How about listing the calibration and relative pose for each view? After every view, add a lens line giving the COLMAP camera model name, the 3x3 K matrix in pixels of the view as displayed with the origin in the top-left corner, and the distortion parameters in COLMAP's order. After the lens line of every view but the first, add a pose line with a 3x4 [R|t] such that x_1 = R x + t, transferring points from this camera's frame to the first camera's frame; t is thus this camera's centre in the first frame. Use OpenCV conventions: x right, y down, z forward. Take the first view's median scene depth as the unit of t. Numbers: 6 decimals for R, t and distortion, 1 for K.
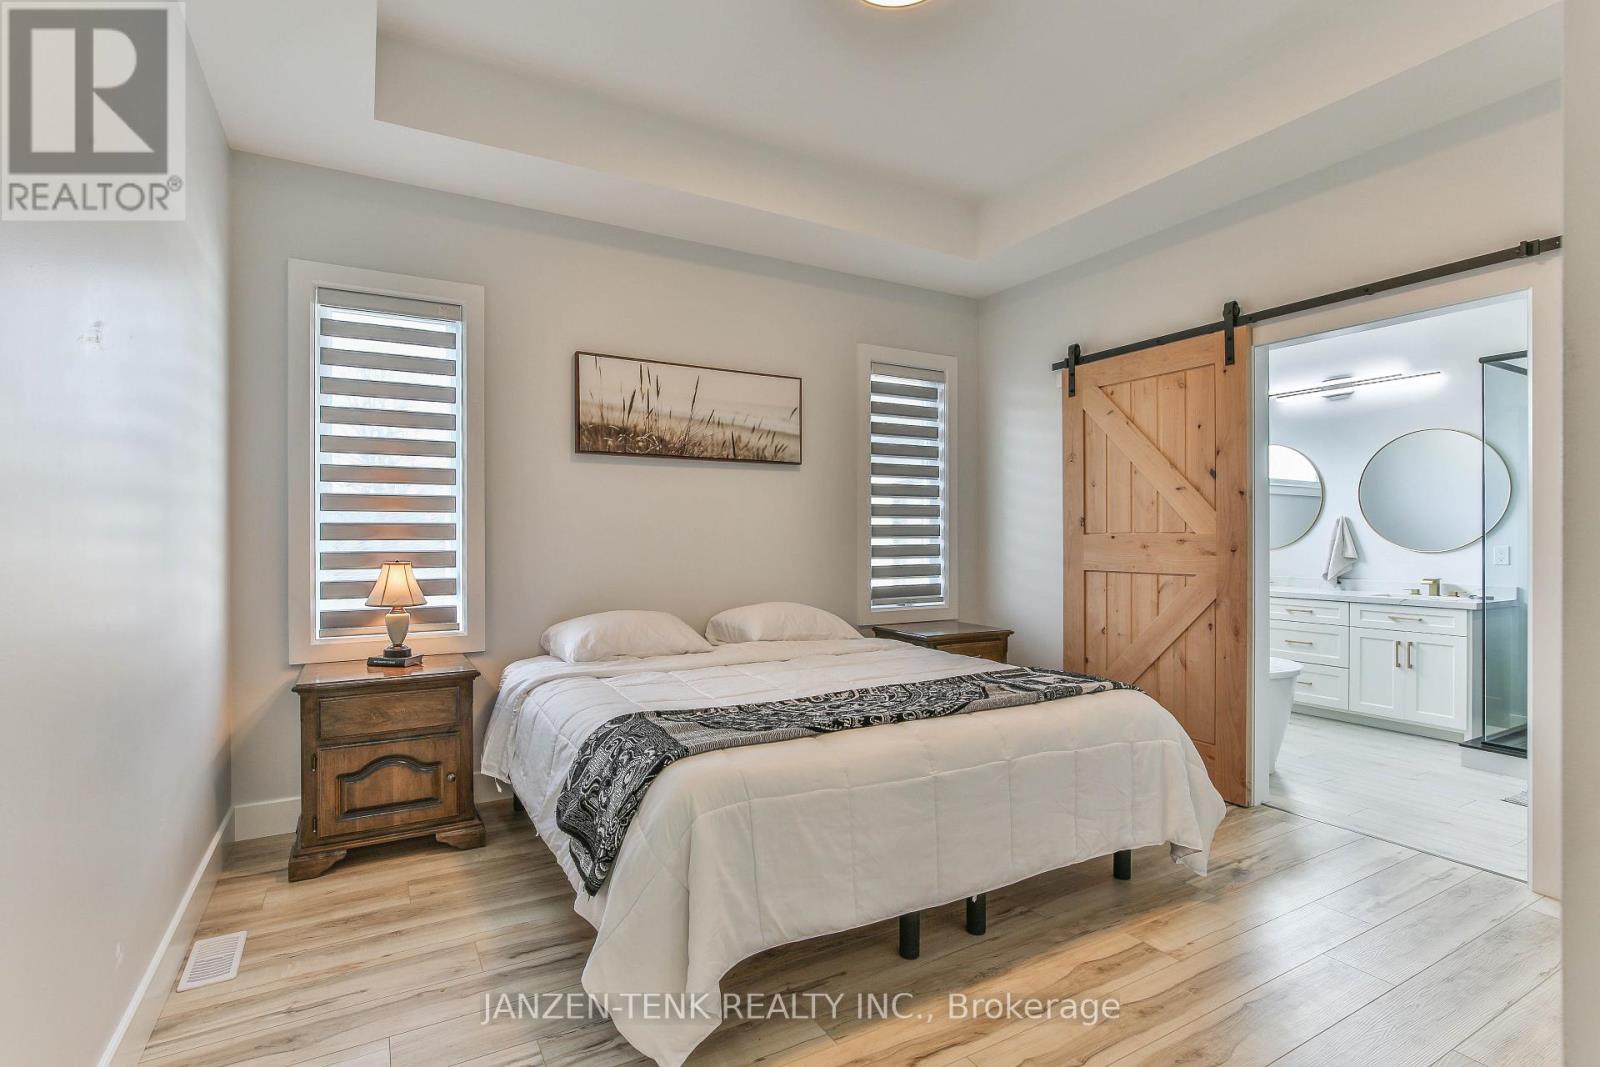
lens RADIAL K [[763.1, 0, 791.5], [0, 763.1, 533.4], [0, 0, 1]] dist [-0.010246, 0.005589]
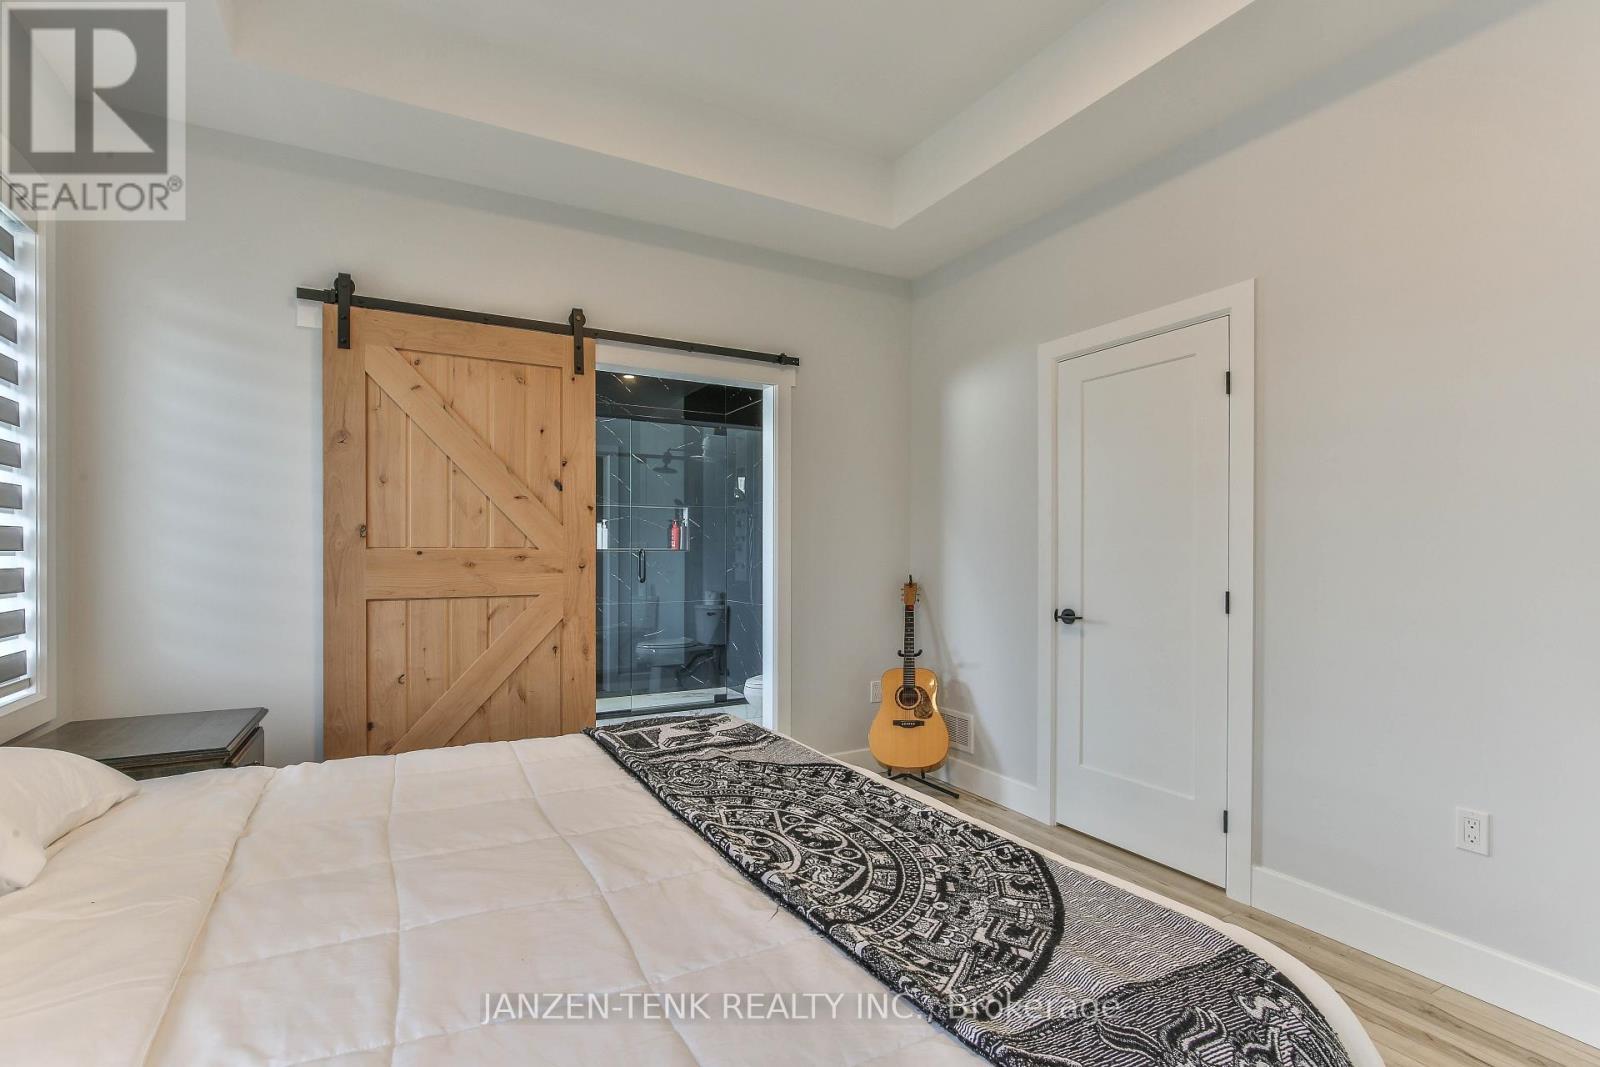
lens RADIAL K [[763.1, 0, 821.3], [0, 763.1, 556.7], [0, 0, 1]] dist [-0.010246, 0.005589]
pose [[-0.009373, -0.005105, 0.999943, -0.340616], [-0.004792, 0.999976, 0.005060, 0.002512], [-0.999945, -0.004744, -0.009398, 0.609064]]
